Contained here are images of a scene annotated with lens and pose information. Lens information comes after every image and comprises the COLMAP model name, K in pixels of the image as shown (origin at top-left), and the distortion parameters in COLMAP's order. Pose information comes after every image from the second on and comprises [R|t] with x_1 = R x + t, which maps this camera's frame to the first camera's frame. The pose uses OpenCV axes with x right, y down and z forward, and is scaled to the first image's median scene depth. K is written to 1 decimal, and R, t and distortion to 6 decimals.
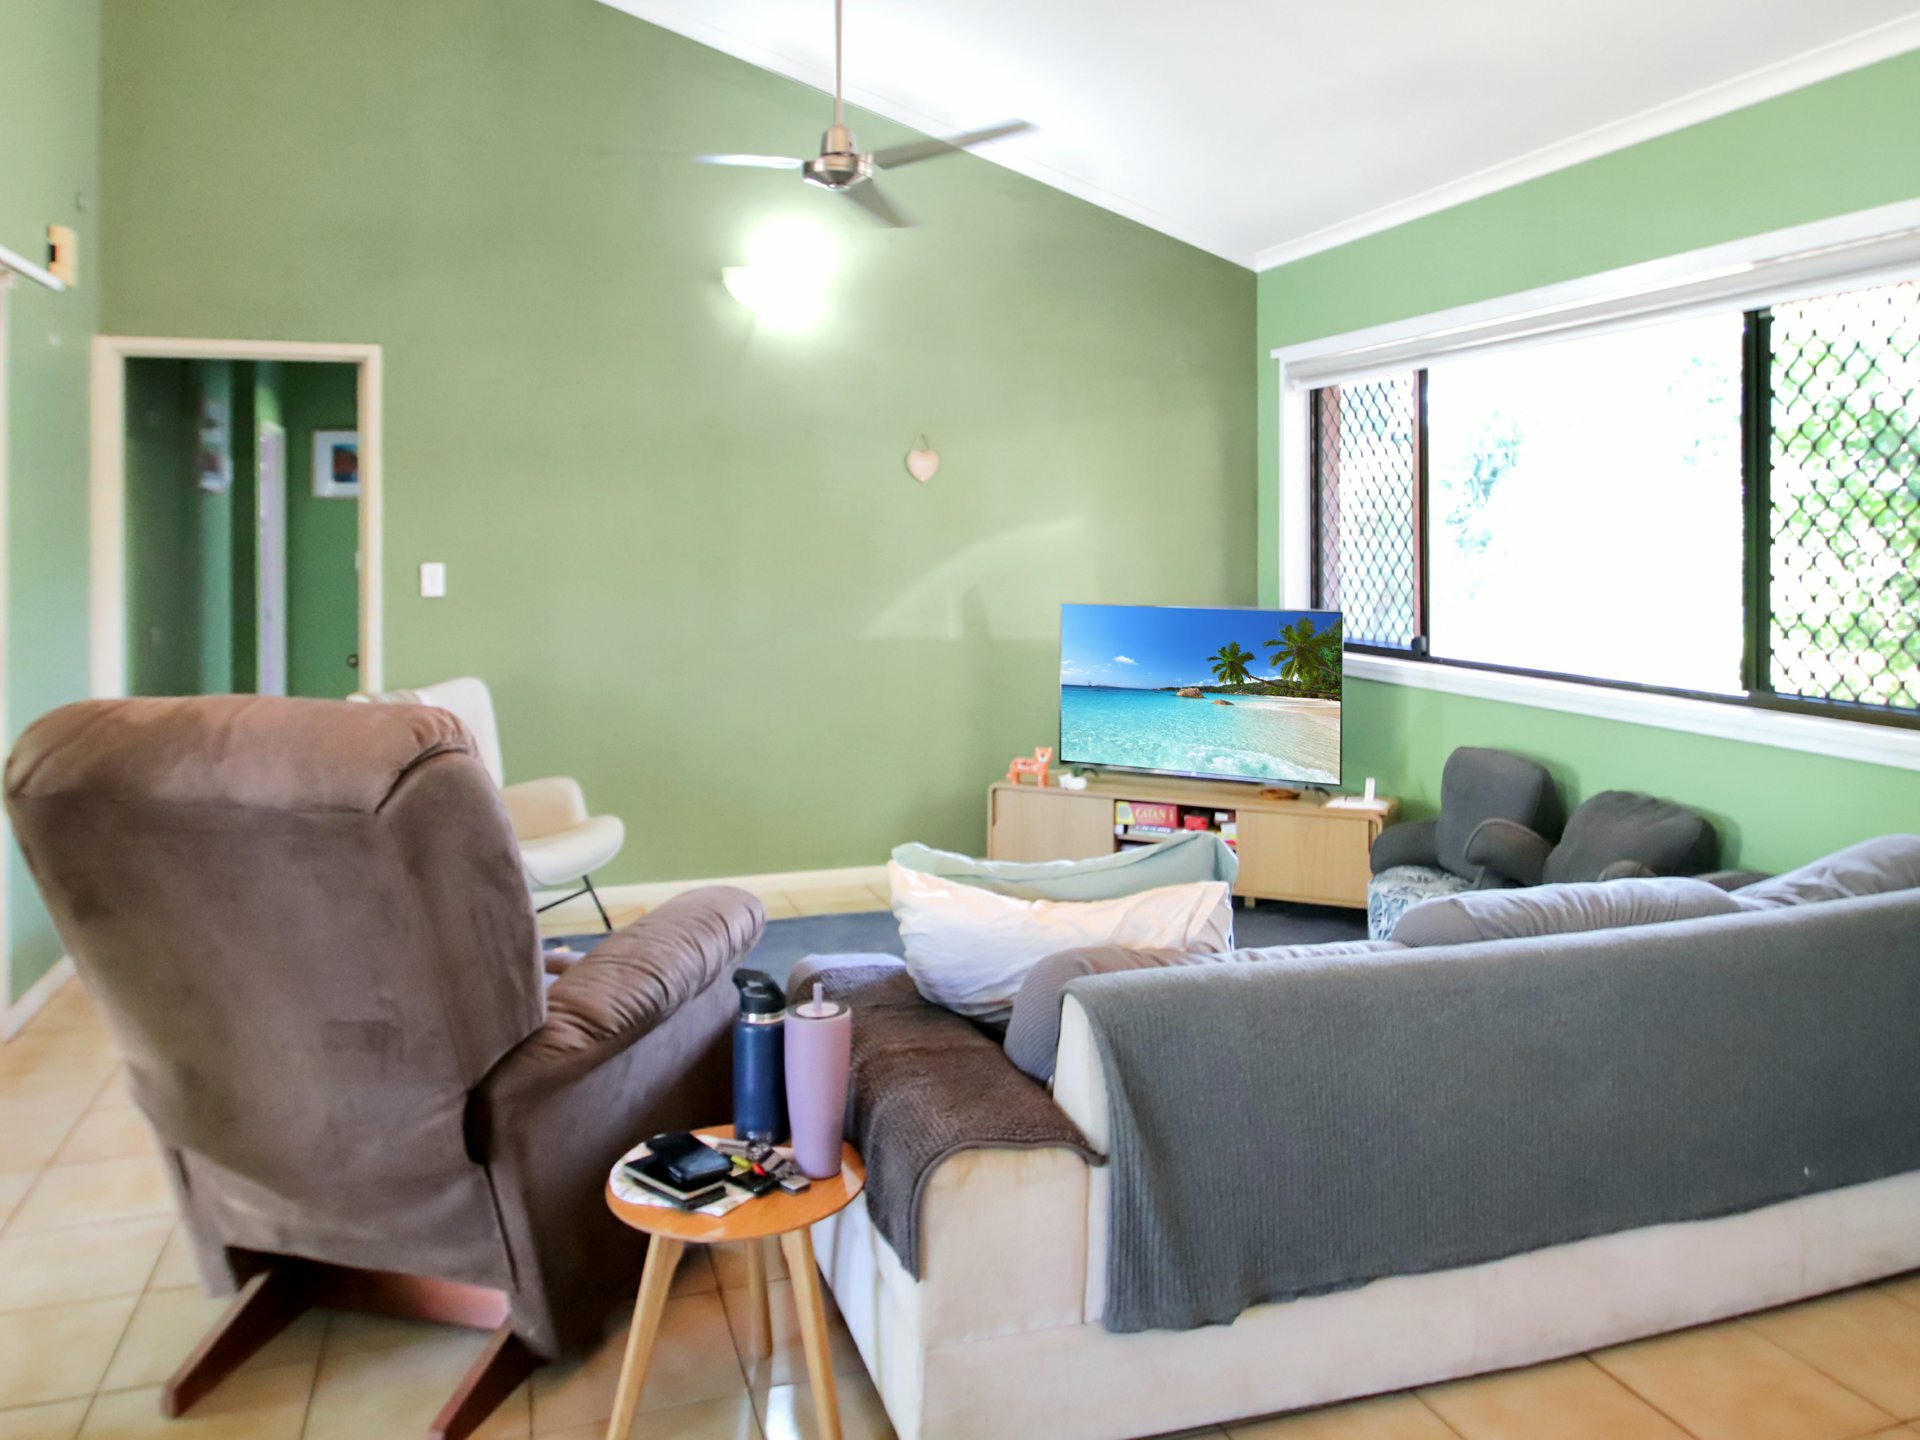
lens RADIAL K [[1400.6, 0, 949.1], [0, 1400.6, 709.3], [0, 0, 1]] dist [-0.053488, 0.021534]
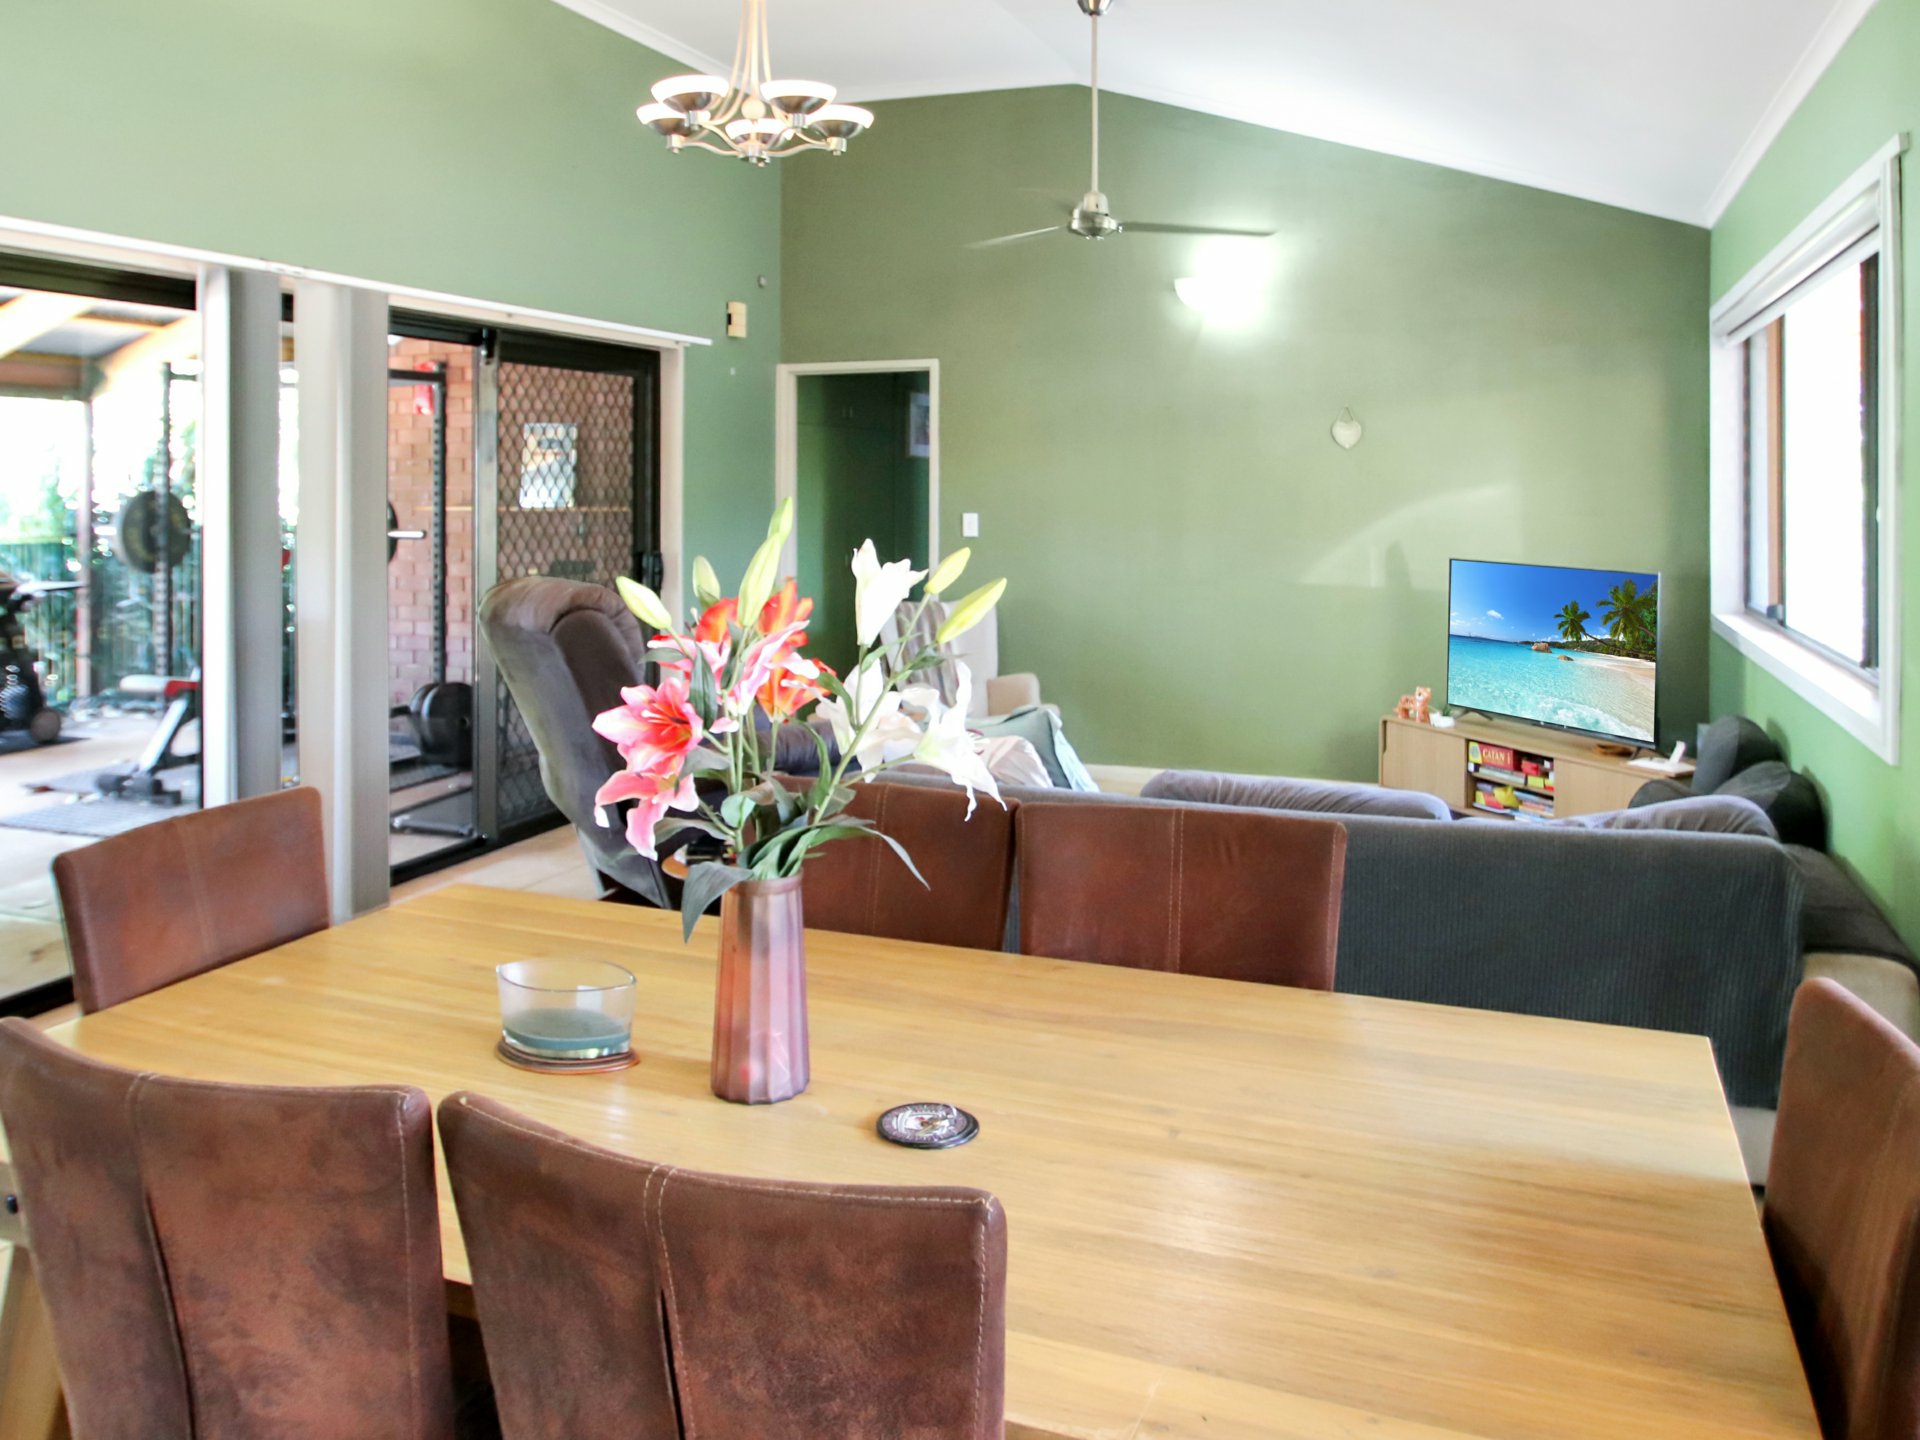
lens RADIAL K [[1400.6, 0, 966.5], [0, 1400.6, 704.1], [0, 0, 1]] dist [-0.053488, 0.021534]
pose [[0.778153, 0.097036, -0.620534, 0.496822], [-0.075851, 0.995281, 0.060518, 0.001041], [0.623478, -0.000024, 0.781841, -0.095734]]
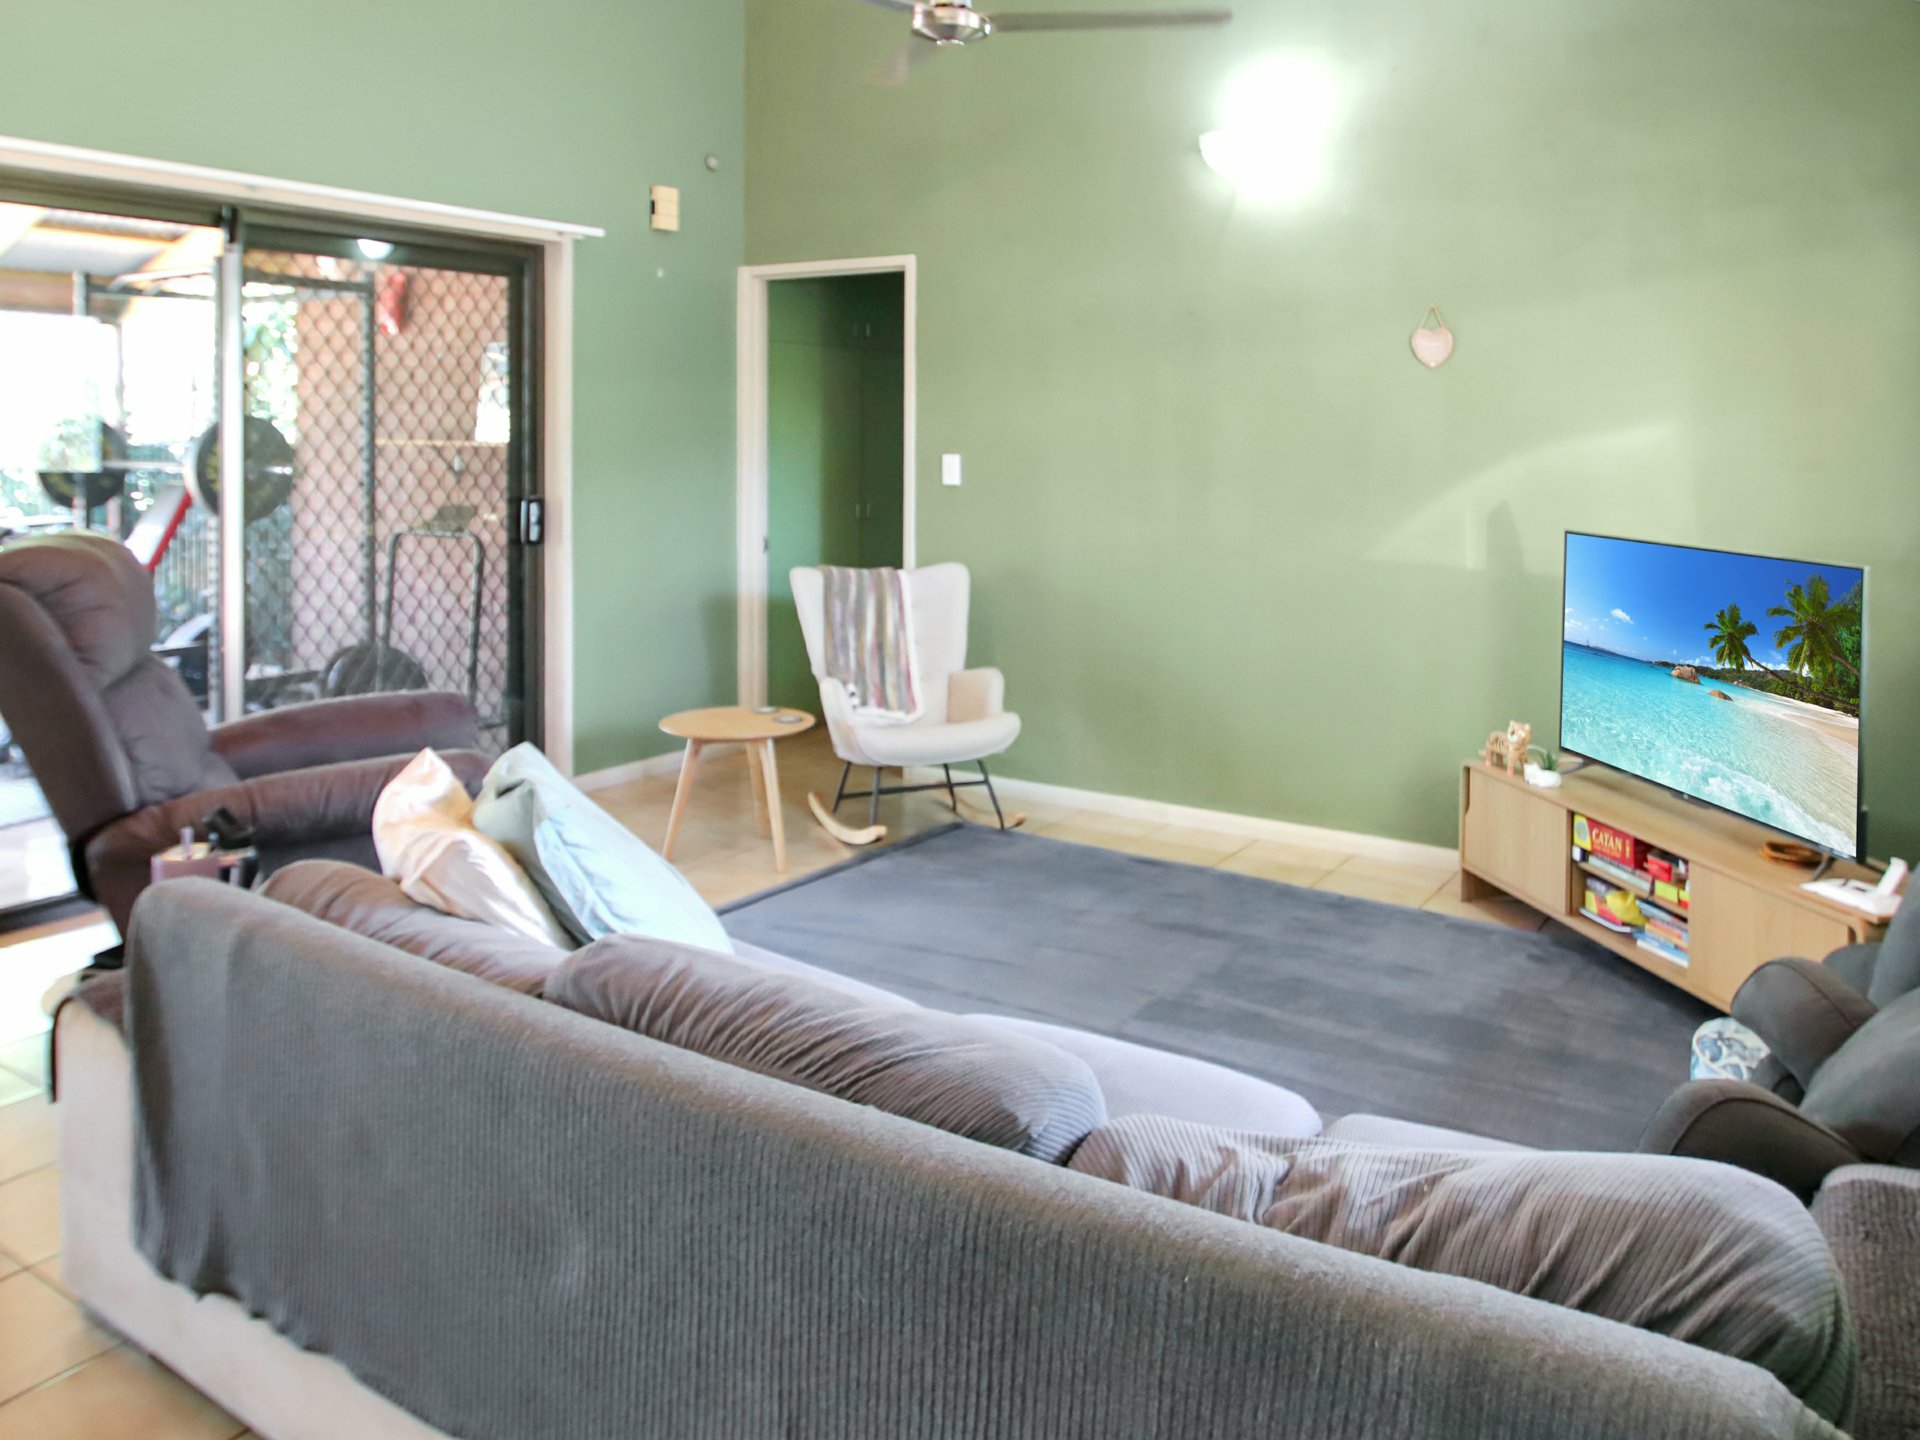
lens RADIAL K [[1400.6, 0, 992.4], [0, 1400.6, 601.7], [0, 0, 1]] dist [-0.053488, 0.021534]
pose [[0.633616, 0.100622, -0.767076, 0.470174], [-0.104867, 0.993525, 0.043705, -0.040626], [0.766508, 0.052749, 0.640065, 0.328088]]
